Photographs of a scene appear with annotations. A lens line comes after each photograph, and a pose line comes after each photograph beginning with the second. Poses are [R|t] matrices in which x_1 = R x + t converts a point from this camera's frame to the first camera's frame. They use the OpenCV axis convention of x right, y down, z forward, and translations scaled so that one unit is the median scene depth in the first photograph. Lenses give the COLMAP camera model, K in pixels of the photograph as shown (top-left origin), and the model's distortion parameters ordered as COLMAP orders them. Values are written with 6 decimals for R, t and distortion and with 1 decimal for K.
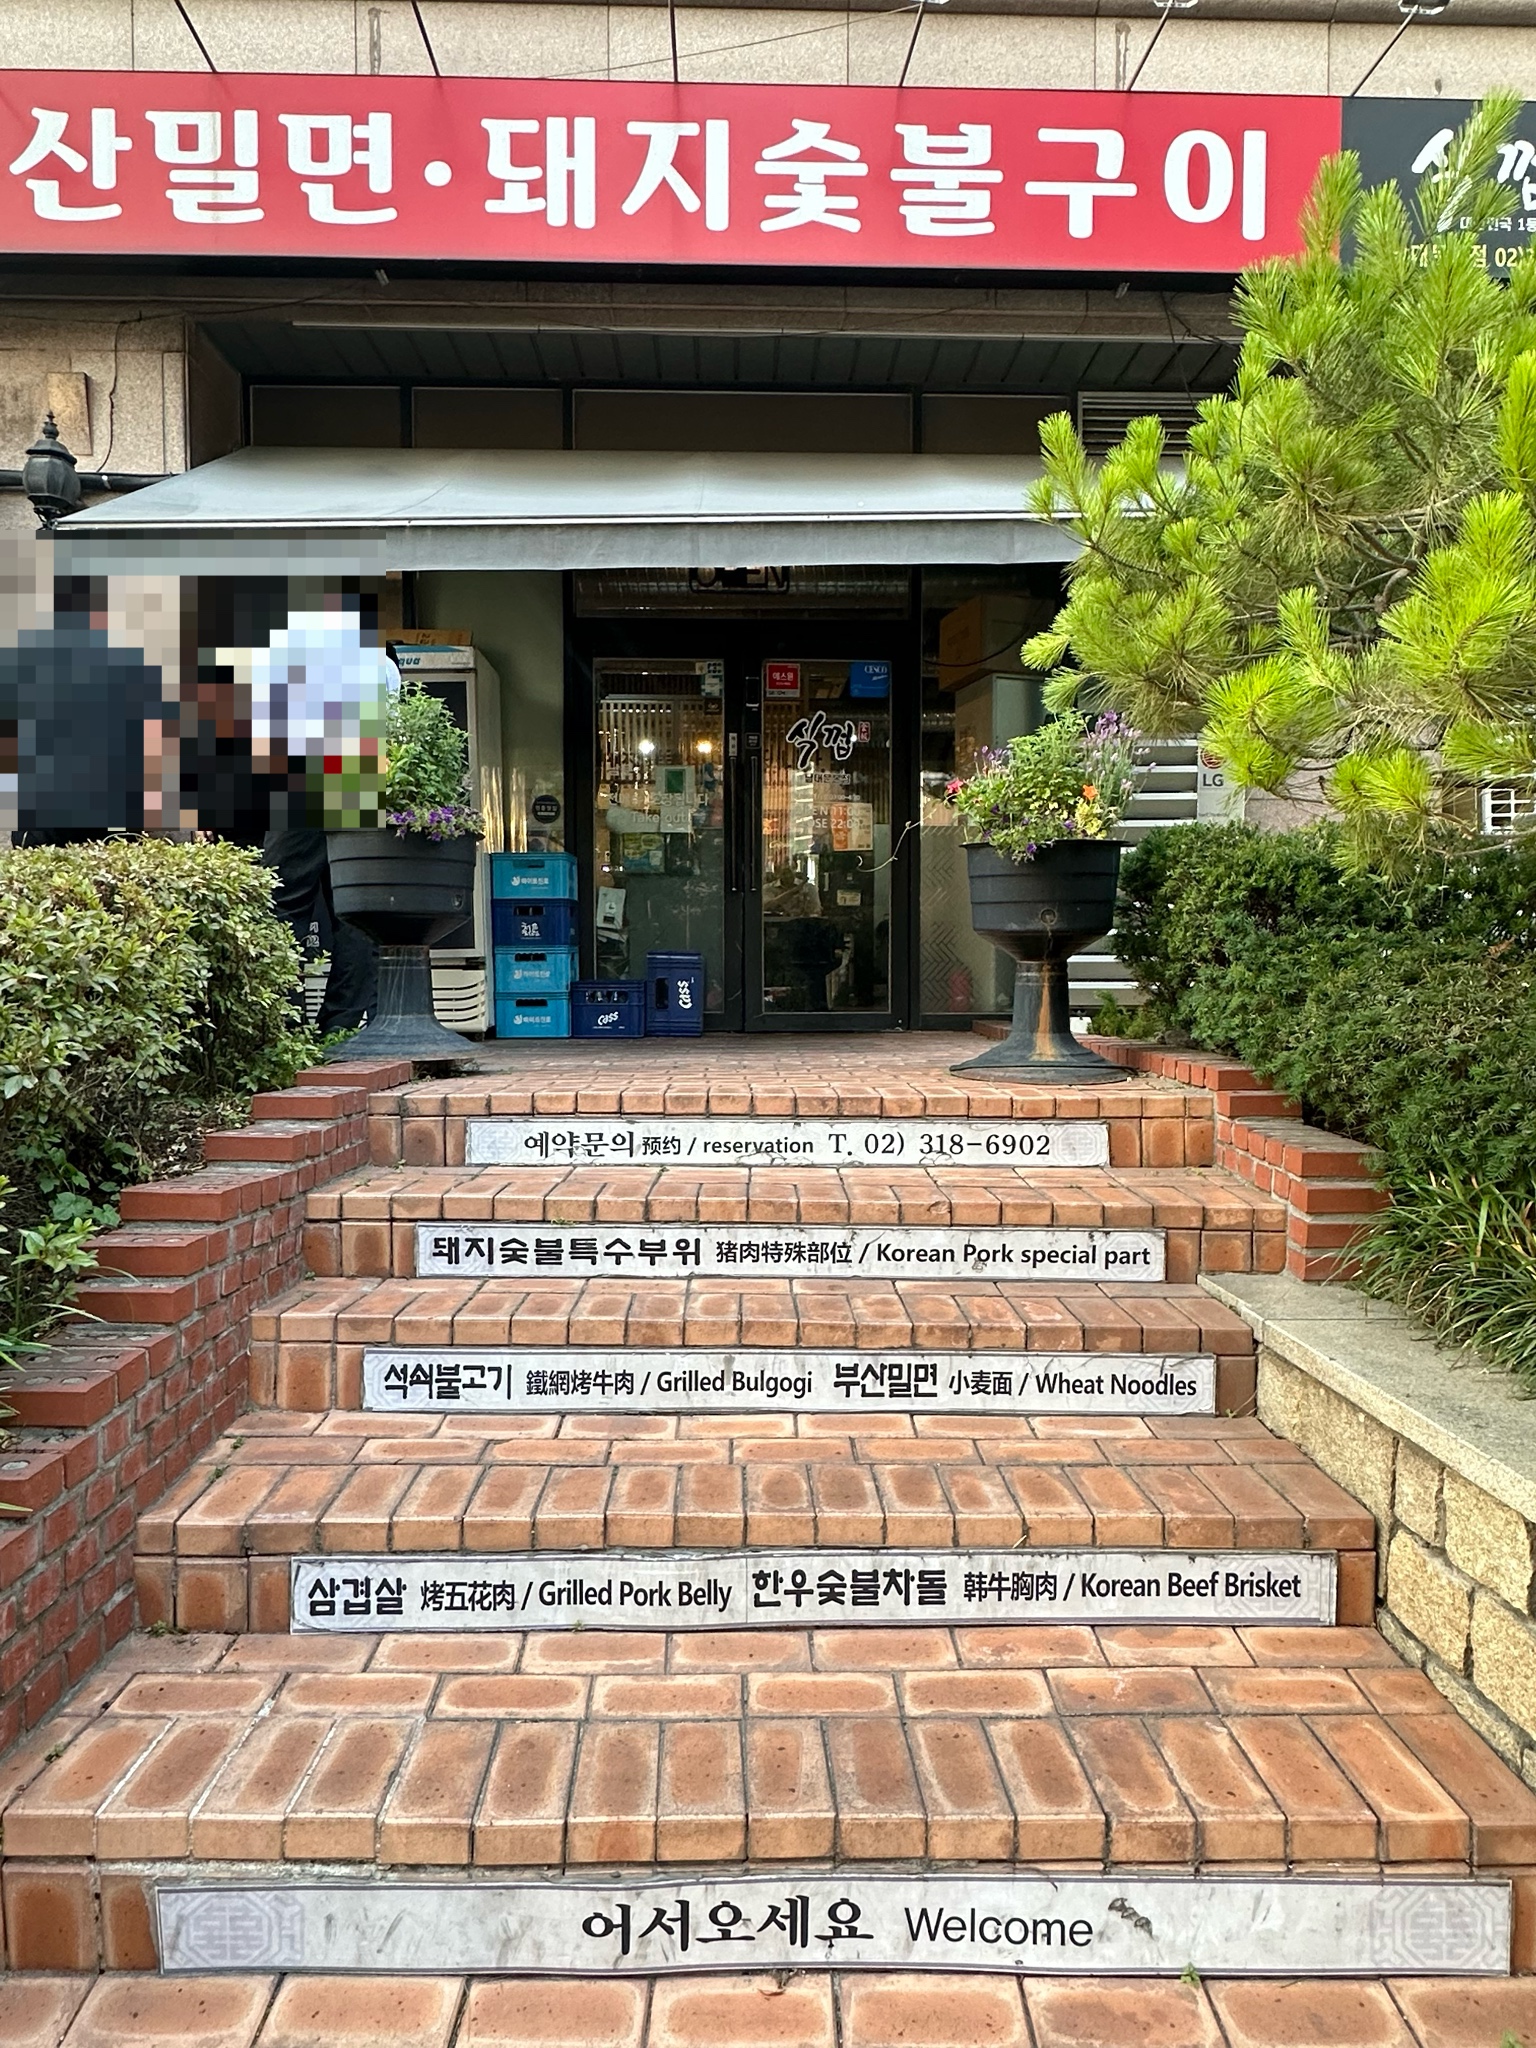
lens RADIAL K [[1252.6, 0, 768.0], [0, 1252.6, 1024.0], [0, 0, 1]] dist [-0.001624, -0.000374]
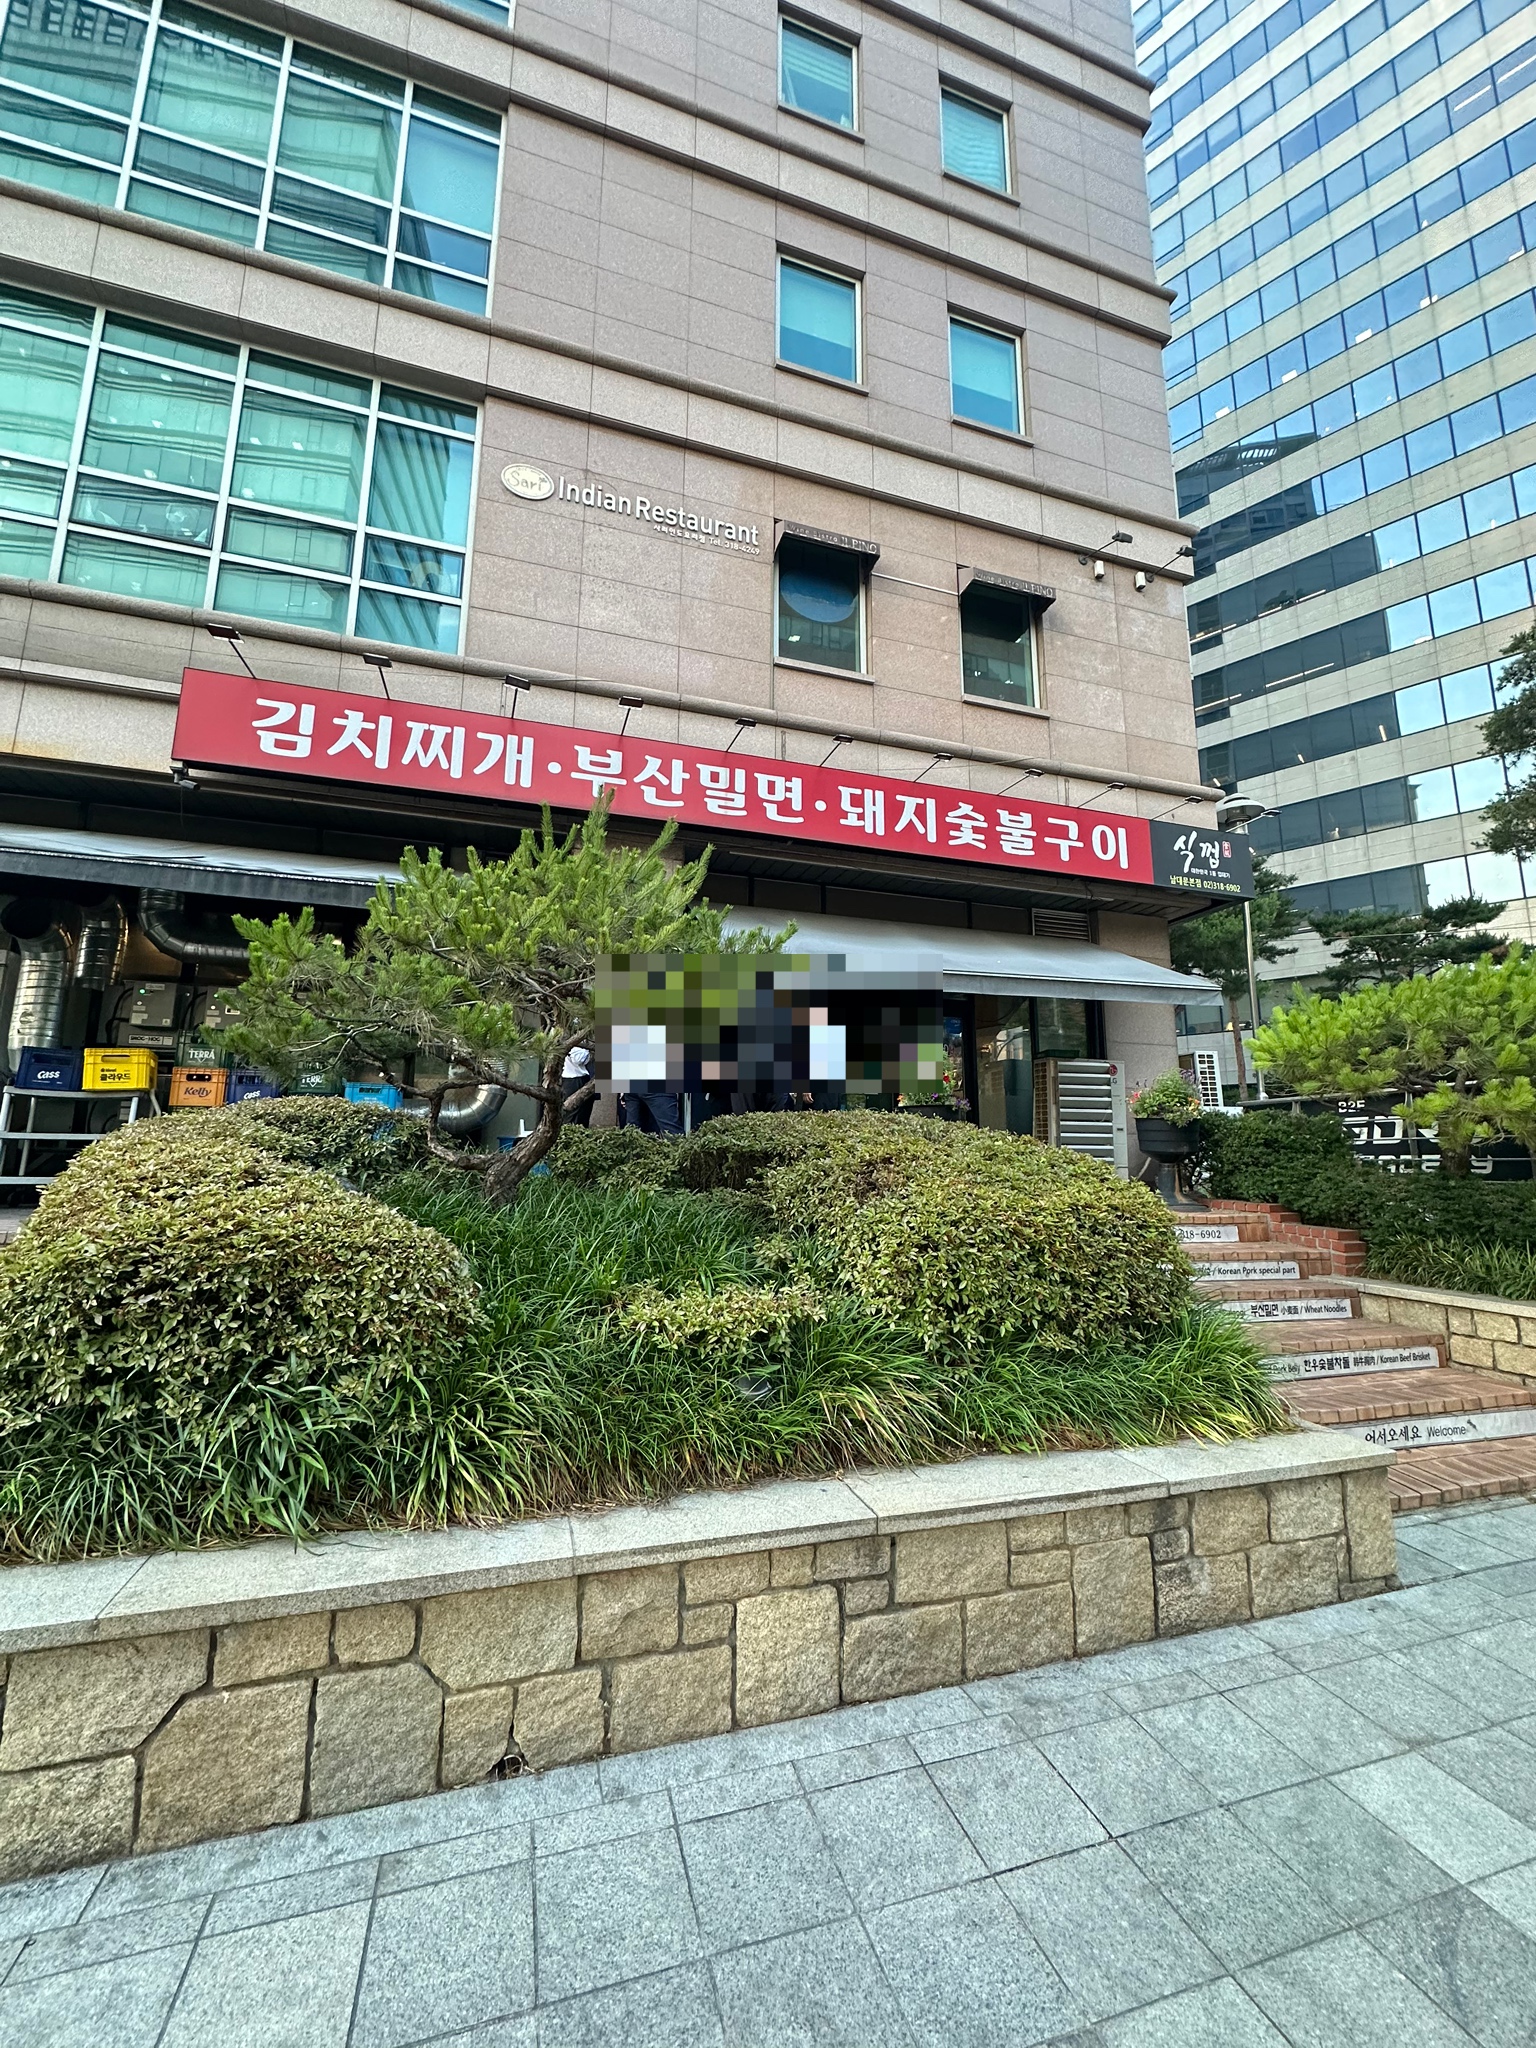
lens RADIAL K [[814.0, 0, 768.0], [0, 814.0, 1024.0], [0, 0, 1]] dist [0.000236, 0.000001]
pose [[0.963118, 0.052107, 0.263986, -0.727061], [0.000436, 0.980768, -0.195177, -0.003595], [-0.269079, 0.188094, 0.944572, -0.294228]]
